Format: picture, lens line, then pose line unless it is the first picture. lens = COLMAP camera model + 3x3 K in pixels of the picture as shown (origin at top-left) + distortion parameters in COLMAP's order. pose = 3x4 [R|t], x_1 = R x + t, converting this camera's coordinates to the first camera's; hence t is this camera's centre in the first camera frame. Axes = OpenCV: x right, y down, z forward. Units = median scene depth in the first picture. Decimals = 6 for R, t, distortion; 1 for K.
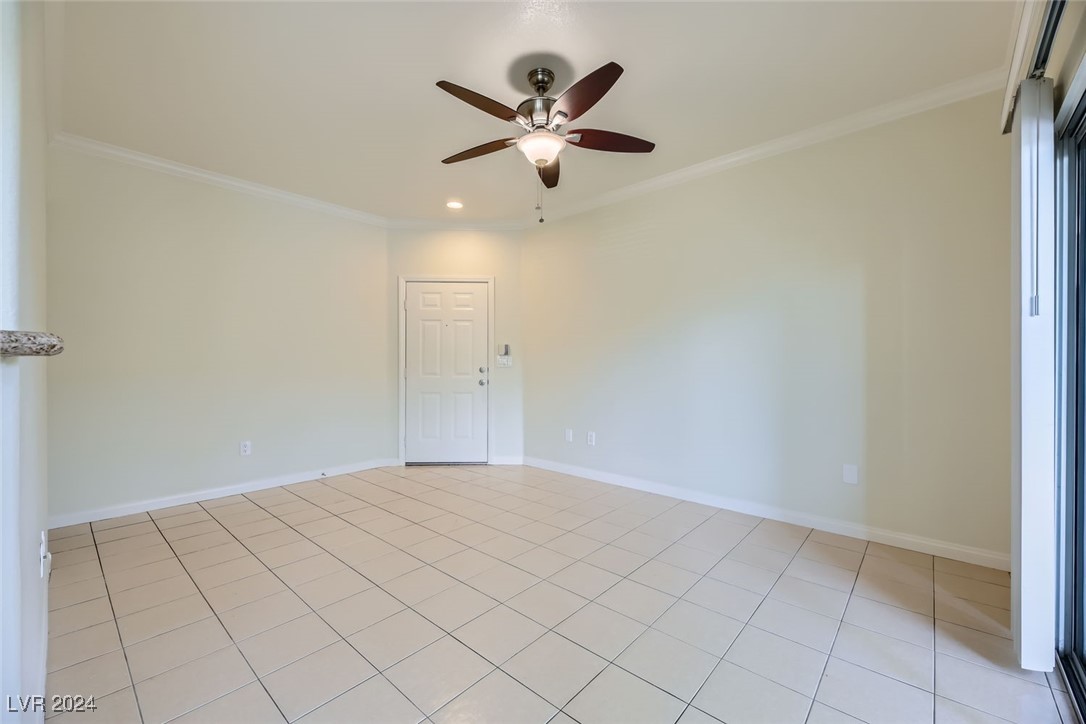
lens RADIAL K [[434.8, 0, 548.9], [0, 434.8, 363.9], [0, 0, 1]] dist [0.018948, -0.002758]
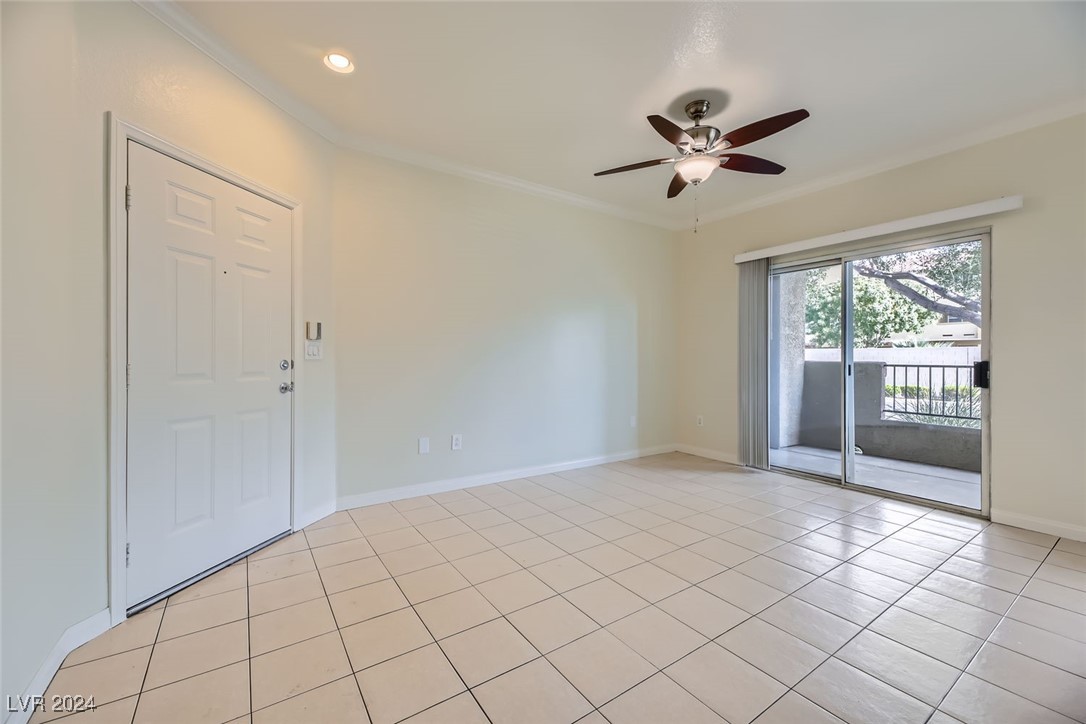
lens RADIAL K [[434.8, 0, 539.7], [0, 434.8, 358.4], [0, 0, 1]] dist [0.018948, -0.002758]
pose [[0.254305, -0.000212, 0.967124, -0.611843], [-0.001799, 0.999998, 0.000692, 0.004677], [-0.967122, -0.001916, 0.254304, 0.553251]]
